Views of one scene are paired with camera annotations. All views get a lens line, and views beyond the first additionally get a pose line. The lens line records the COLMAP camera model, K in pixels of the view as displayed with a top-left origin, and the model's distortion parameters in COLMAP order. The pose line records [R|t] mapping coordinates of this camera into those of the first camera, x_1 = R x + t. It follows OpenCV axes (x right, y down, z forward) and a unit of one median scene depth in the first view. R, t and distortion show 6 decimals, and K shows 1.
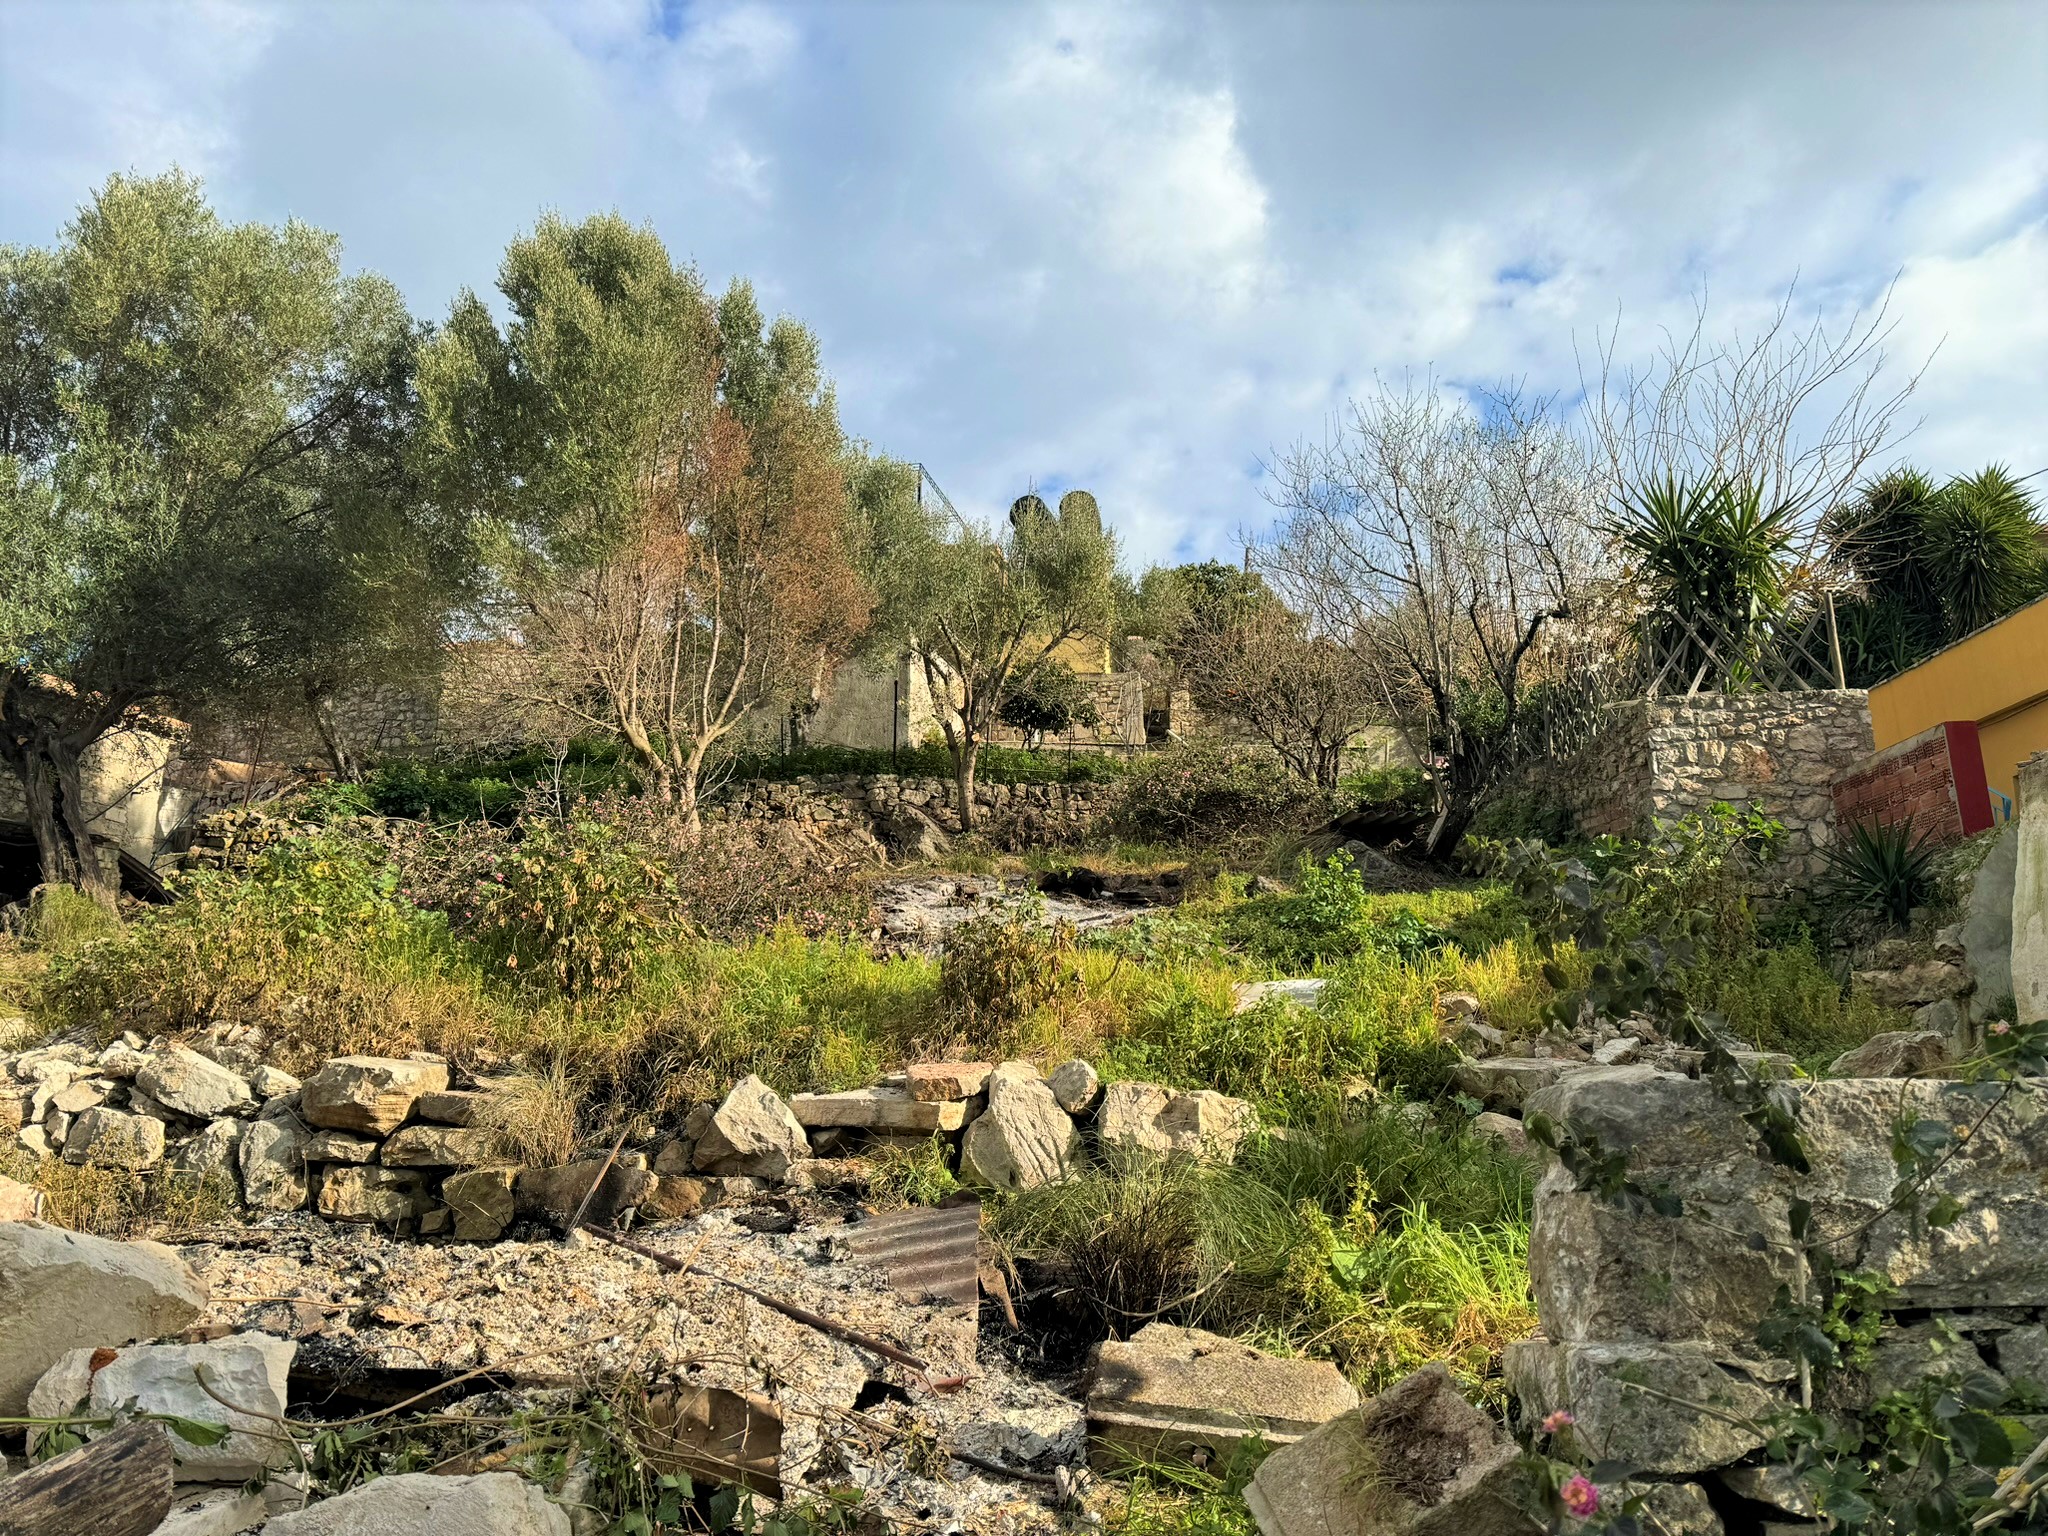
lens RADIAL K [[1428.6, 0, 994.7], [0, 1428.6, 762.1], [0, 0, 1]] dist [0.027293, -0.034816]
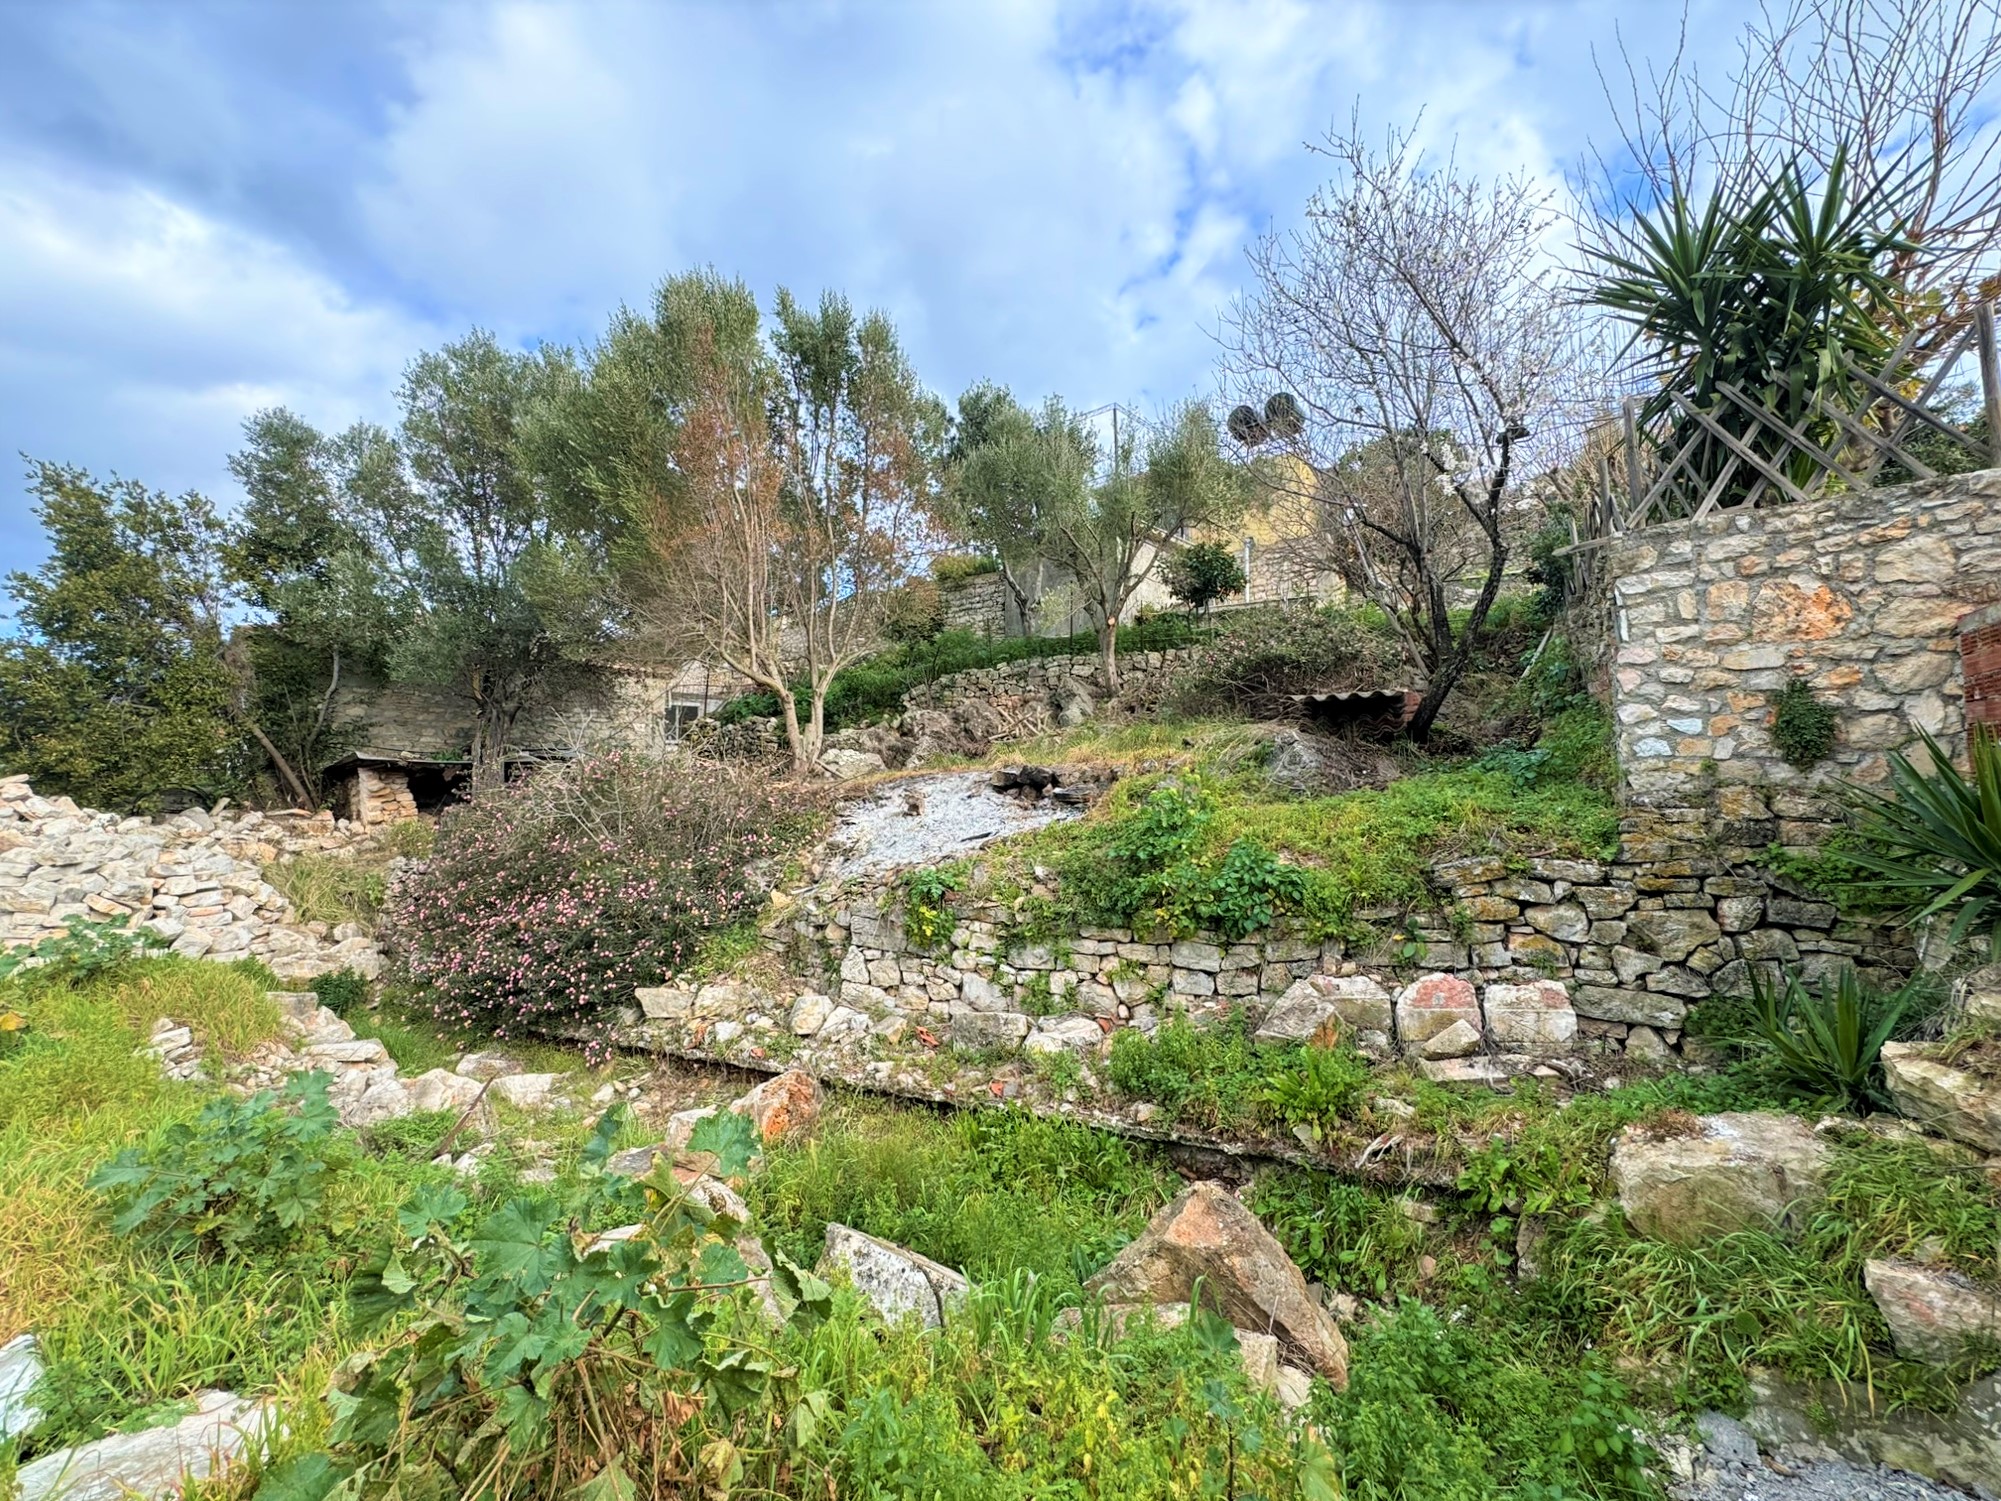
lens RADIAL K [[821.1, 0, 1014.1], [0, 821.1, 740.4], [0, 0, 1]] dist [0.008568, 0.000141]
pose [[0.890271, -0.054388, -0.452171, 0.354002], [0.129383, 0.982140, 0.136606, -0.037203], [0.436666, -0.180119, 0.881408, 0.467230]]
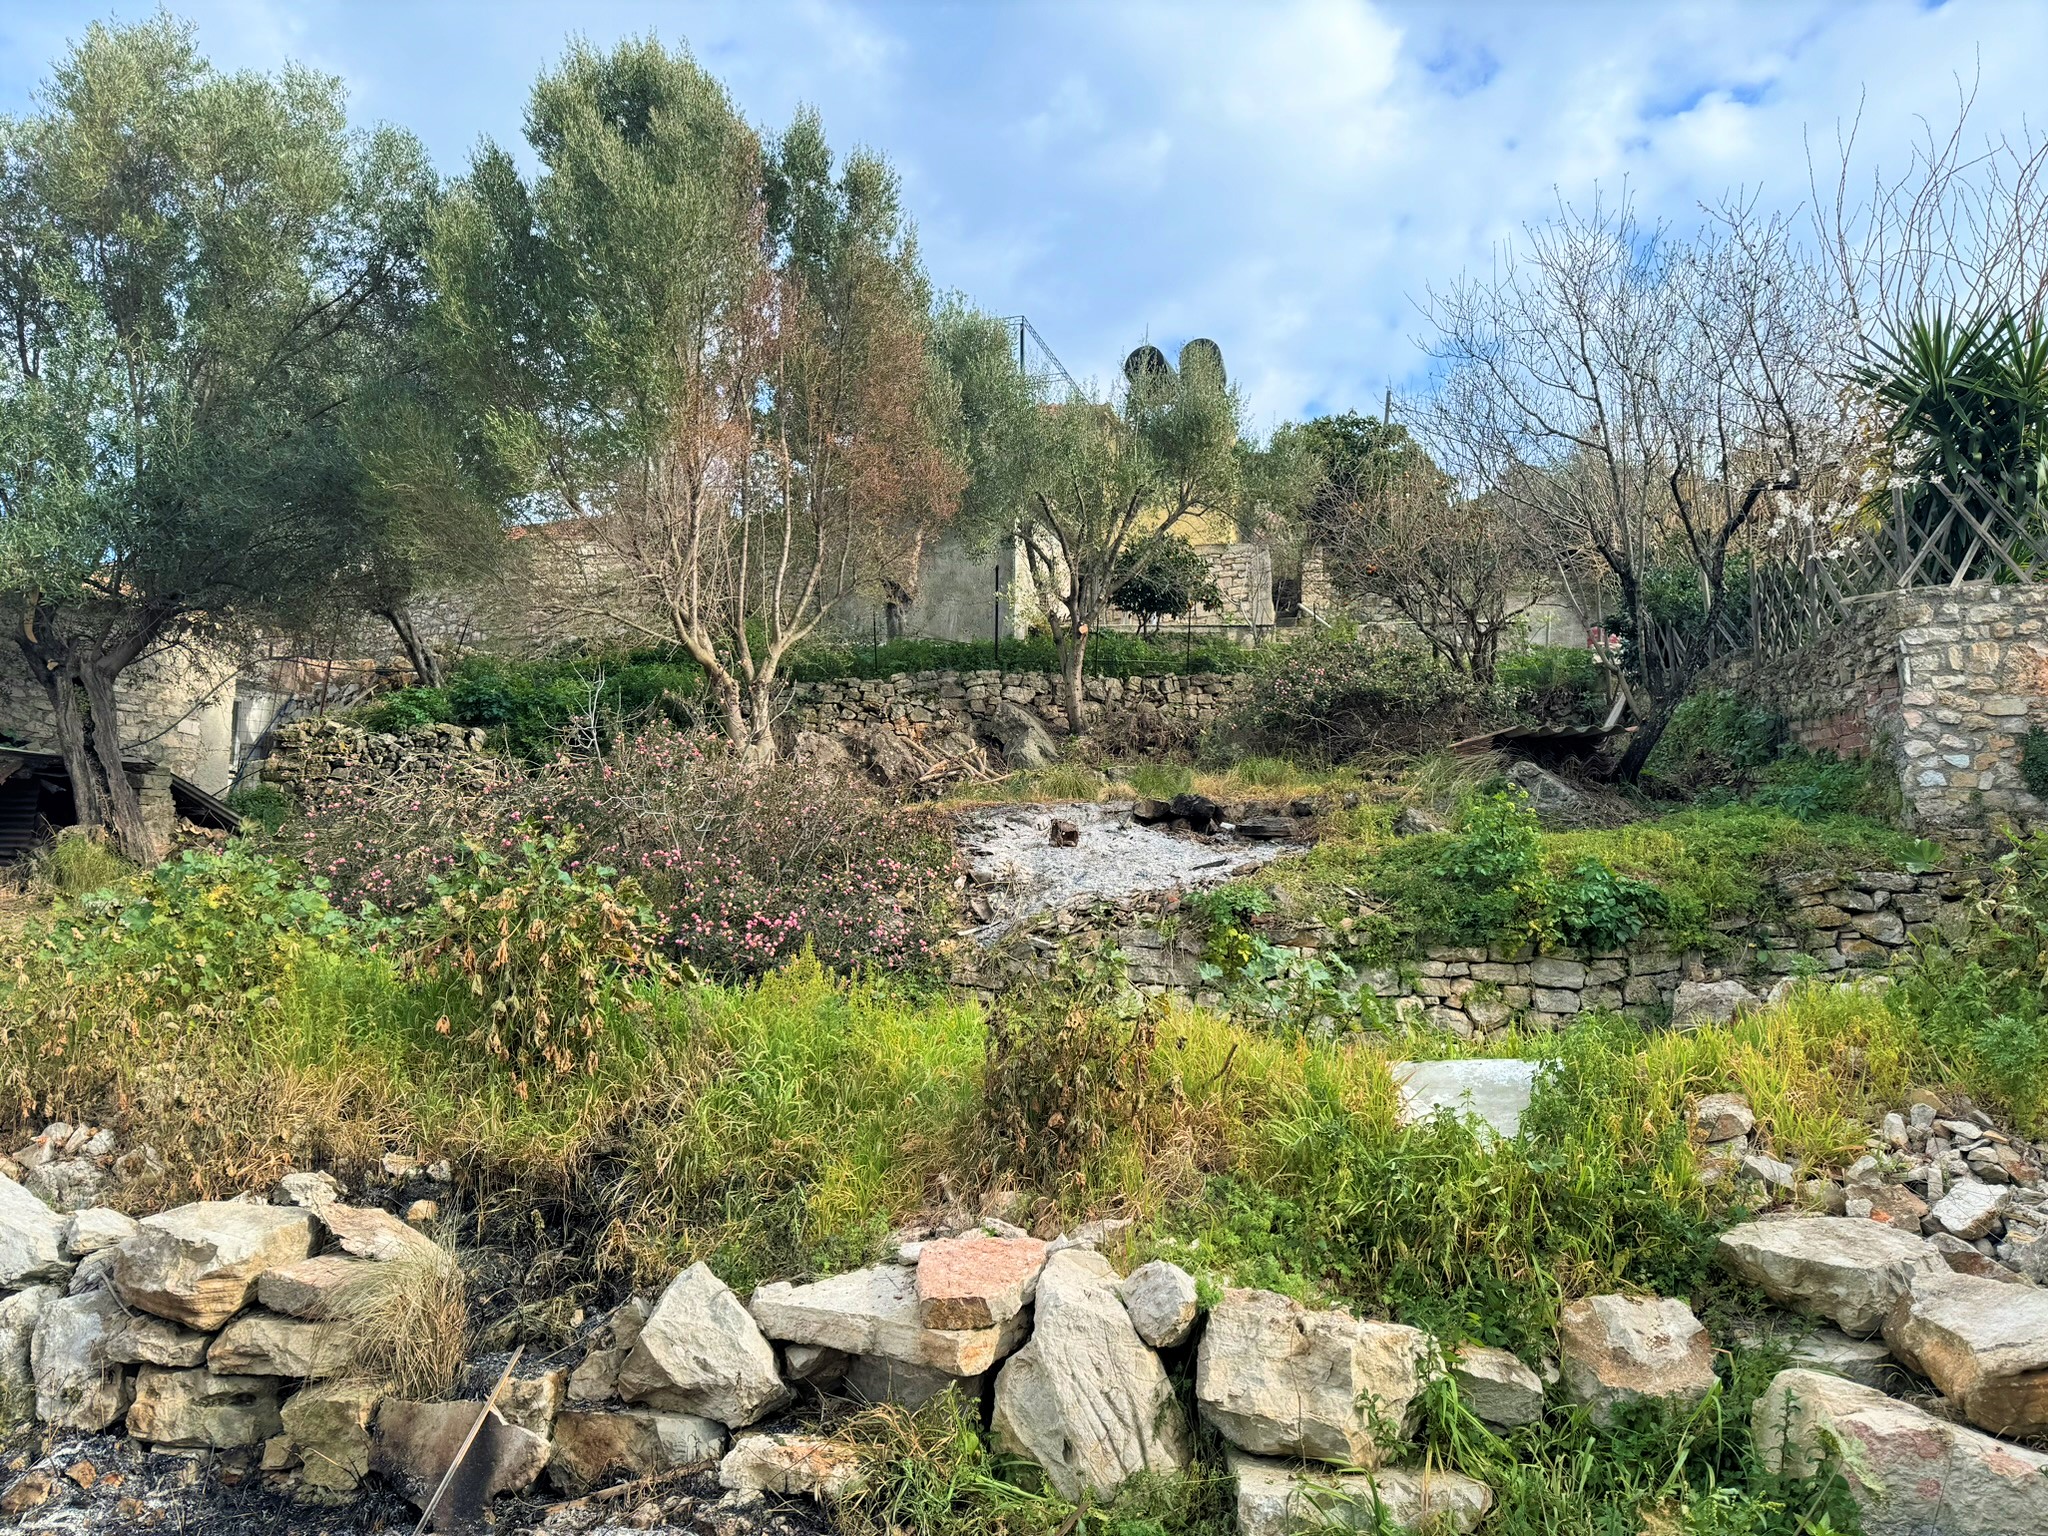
lens RADIAL K [[1428.6, 0, 999.1], [0, 1428.6, 771.9], [0, 0, 1]] dist [0.027293, -0.034816]
pose [[0.996220, -0.009773, -0.086318, 0.015631], [0.018925, 0.994202, 0.105854, -0.036758], [0.084783, -0.107087, 0.990628, 0.136263]]
